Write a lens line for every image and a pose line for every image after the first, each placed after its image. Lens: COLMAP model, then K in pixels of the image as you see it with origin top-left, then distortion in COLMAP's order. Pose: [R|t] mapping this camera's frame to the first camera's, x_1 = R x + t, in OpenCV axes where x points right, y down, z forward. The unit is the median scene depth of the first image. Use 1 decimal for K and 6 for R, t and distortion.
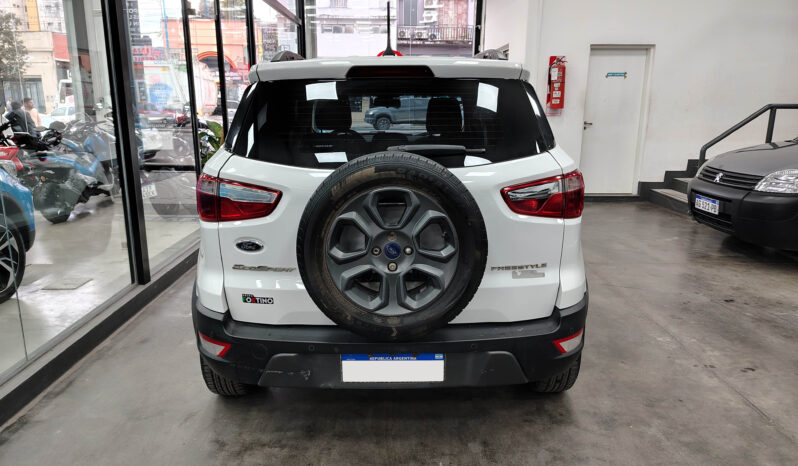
lens RADIAL K [[571.5, 0, 389.8], [0, 571.5, 227.9], [0, 0, 1]] dist [0.013029, -0.017285]
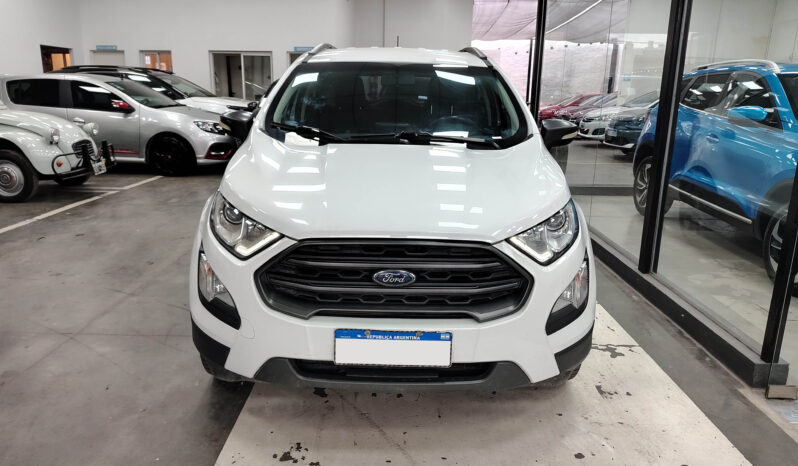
lens RADIAL K [[571.5, 0, 395.5], [0, 571.5, 232.8], [0, 0, 1]] dist [0.013029, -0.017285]
pose [[-0.999961, -0.006830, -0.005682, -0.004469], [-0.008686, 0.886099, 0.463415, -0.771483], [0.001870, 0.463446, -0.886123, 3.470456]]
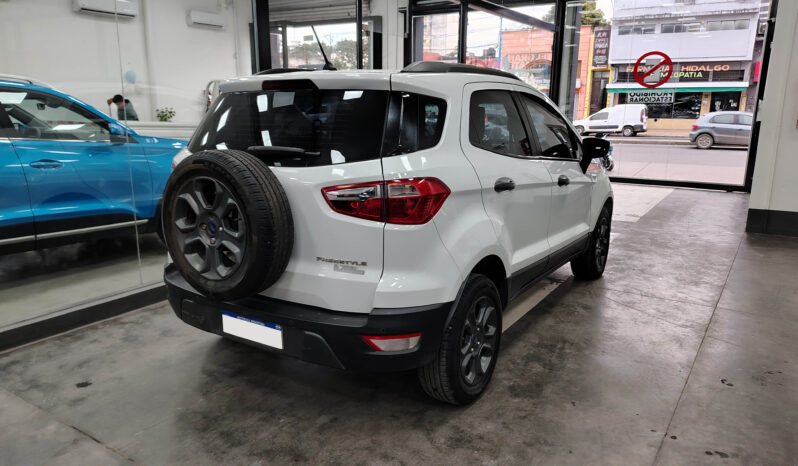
lens RADIAL K [[571.5, 0, 398.1], [0, 571.5, 231.9], [0, 0, 1]] dist [0.013029, -0.017285]
pose [[0.841530, 0.121862, -0.526286, 0.881157], [-0.123324, 0.991835, 0.032466, -0.036932], [0.525945, 0.037583, 0.849688, 0.122730]]
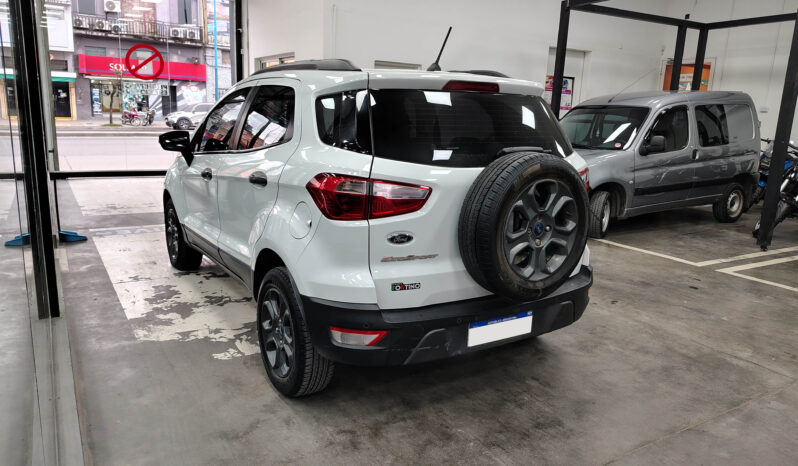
lens RADIAL K [[571.5, 0, 393.3], [0, 571.5, 233.8], [0, 0, 1]] dist [0.013029, -0.017285]
pose [[0.854063, -0.079292, 0.514091, -0.810054], [0.077280, 0.996687, 0.025342, -0.006821], [-0.514397, 0.018085, 0.857361, 0.058550]]
